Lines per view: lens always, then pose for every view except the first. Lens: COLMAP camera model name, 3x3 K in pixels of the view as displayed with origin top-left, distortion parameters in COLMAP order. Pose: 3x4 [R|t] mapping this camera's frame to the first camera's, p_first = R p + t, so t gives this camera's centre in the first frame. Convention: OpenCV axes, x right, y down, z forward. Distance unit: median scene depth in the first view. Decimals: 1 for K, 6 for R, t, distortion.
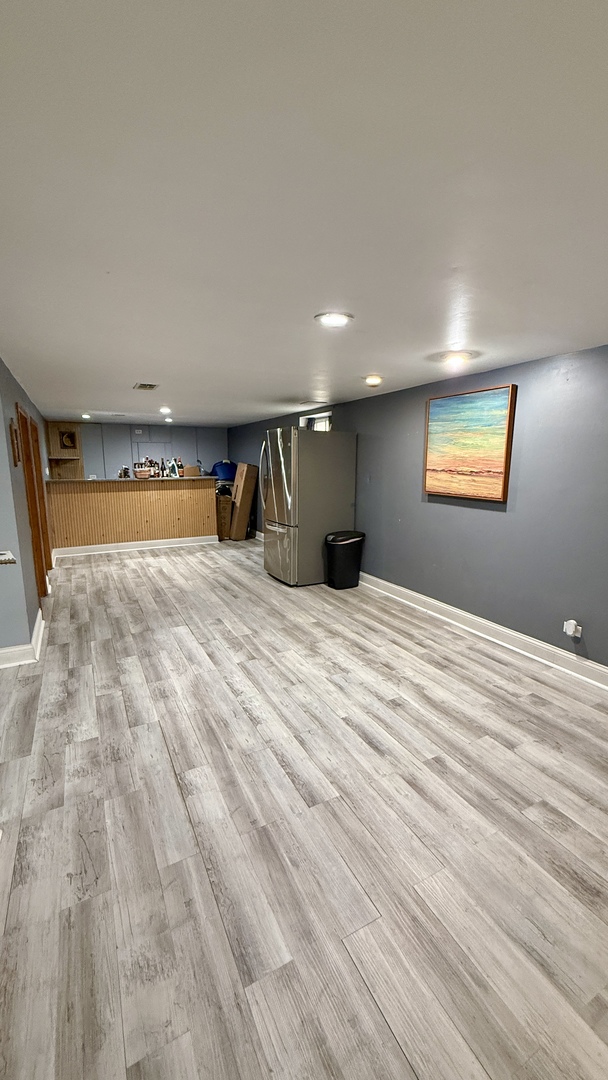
lens RADIAL K [[431.8, 0, 303.2], [0, 431.8, 539.4], [0, 0, 1]] dist [-0.001730, 0.000945]
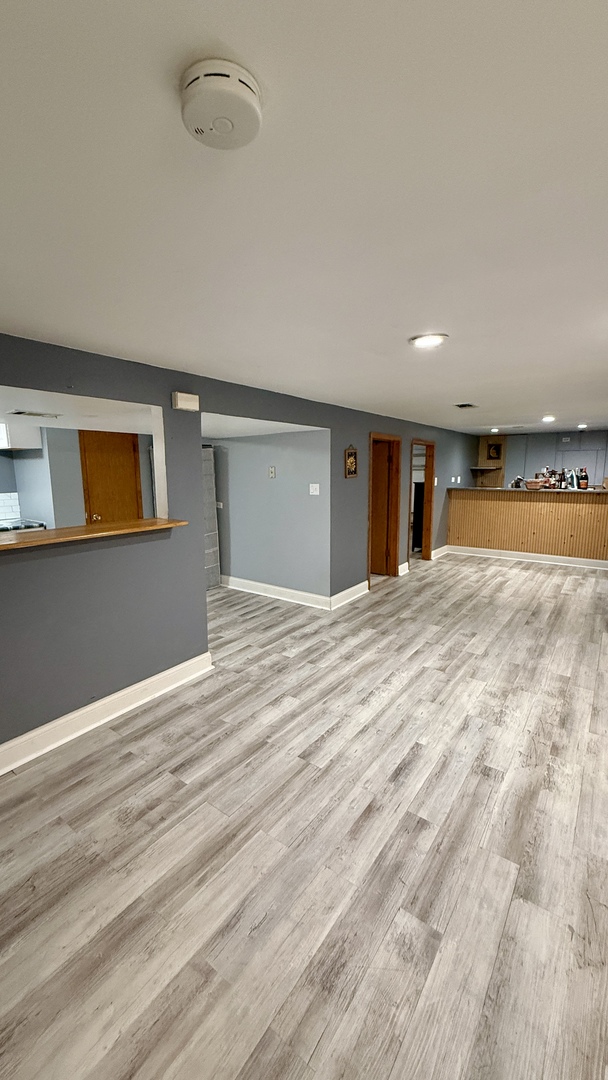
lens RADIAL K [[431.8, 0, 302.3], [0, 431.8, 536.3], [0, 0, 1]] dist [-0.001730, 0.000945]
pose [[0.442075, 0.137669, -0.886350, 0.572618], [-0.155776, 0.984919, 0.075284, -0.057725], [0.883348, 0.104791, 0.456854, 0.204357]]
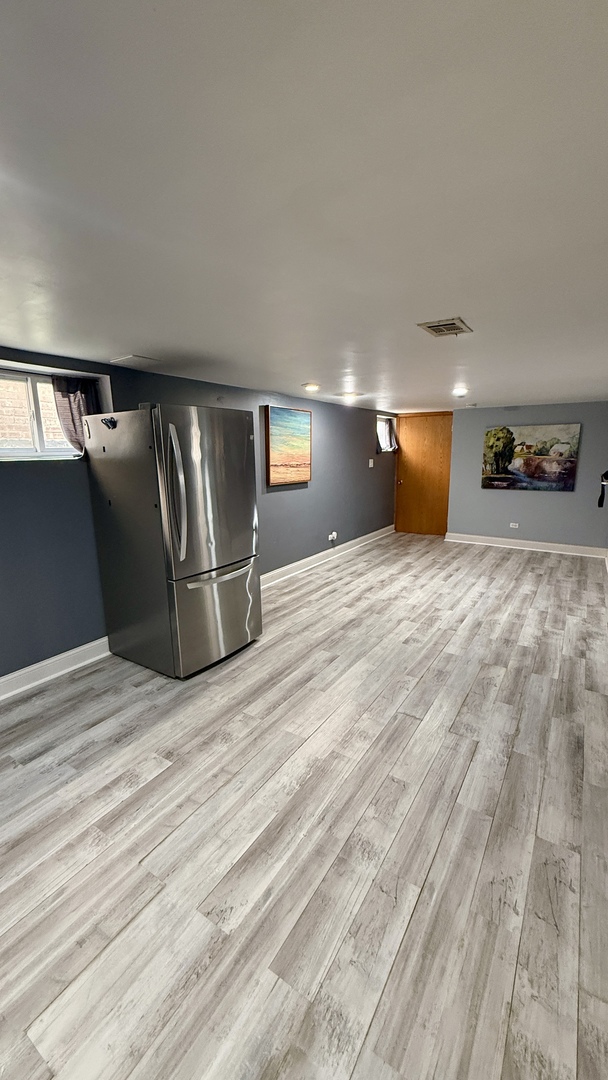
lens RADIAL K [[431.8, 0, 302.7], [0, 431.8, 539.1], [0, 0, 1]] dist [-0.001730, 0.000945]
pose [[-0.491644, -0.171711, 0.853699, -0.957451], [0.164324, 0.944458, 0.284601, -0.350212], [-0.855151, 0.280206, -0.436121, 1.788232]]
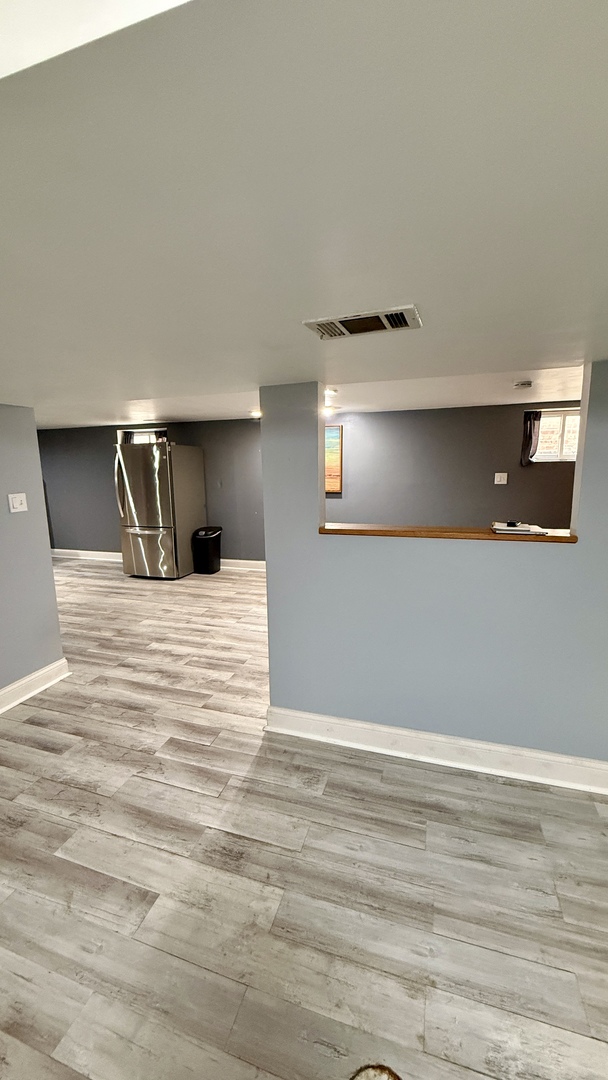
lens RADIAL K [[431.8, 0, 303.3], [0, 431.8, 539.4], [0, 0, 1]] dist [-0.001730, 0.000945]
pose [[0.715398, -0.129928, 0.686531, -0.833190], [0.140014, 0.989287, 0.041324, 0.004935], [-0.684545, 0.066561, 0.725926, -0.124752]]
